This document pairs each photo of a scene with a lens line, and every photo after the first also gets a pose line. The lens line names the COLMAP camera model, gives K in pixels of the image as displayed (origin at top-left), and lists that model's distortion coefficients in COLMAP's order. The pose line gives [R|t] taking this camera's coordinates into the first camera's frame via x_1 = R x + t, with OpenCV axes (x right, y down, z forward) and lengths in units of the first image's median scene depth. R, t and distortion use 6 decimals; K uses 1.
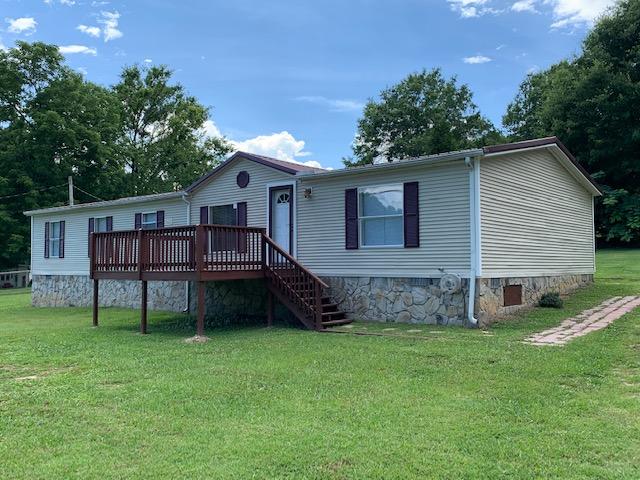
lens RADIAL K [[589.4, 0, 319.6], [0, 589.4, 231.4], [0, 0, 1]] dist [0.012957, -0.013901]
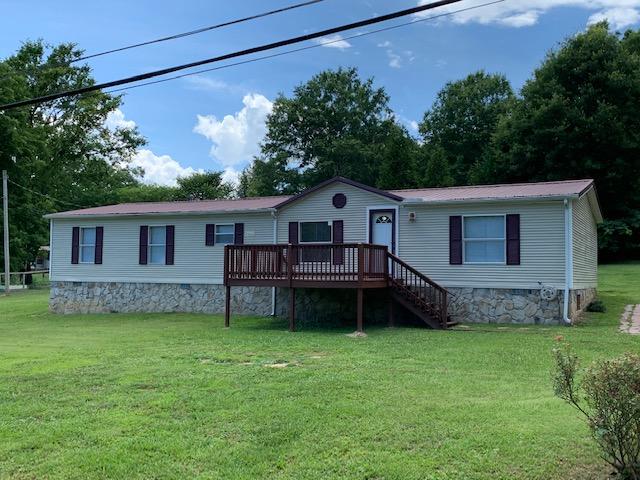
lens RADIAL K [[676.6, 0, 320.0], [0, 676.6, 240.0], [0, 0, 1]] dist [0.025835, -0.015070]
pose [[0.973063, 0.026880, 0.228966, -0.449573], [-0.029169, 0.999553, 0.006619, -0.018697], [-0.228685, -0.013119, 0.973412, -0.262944]]
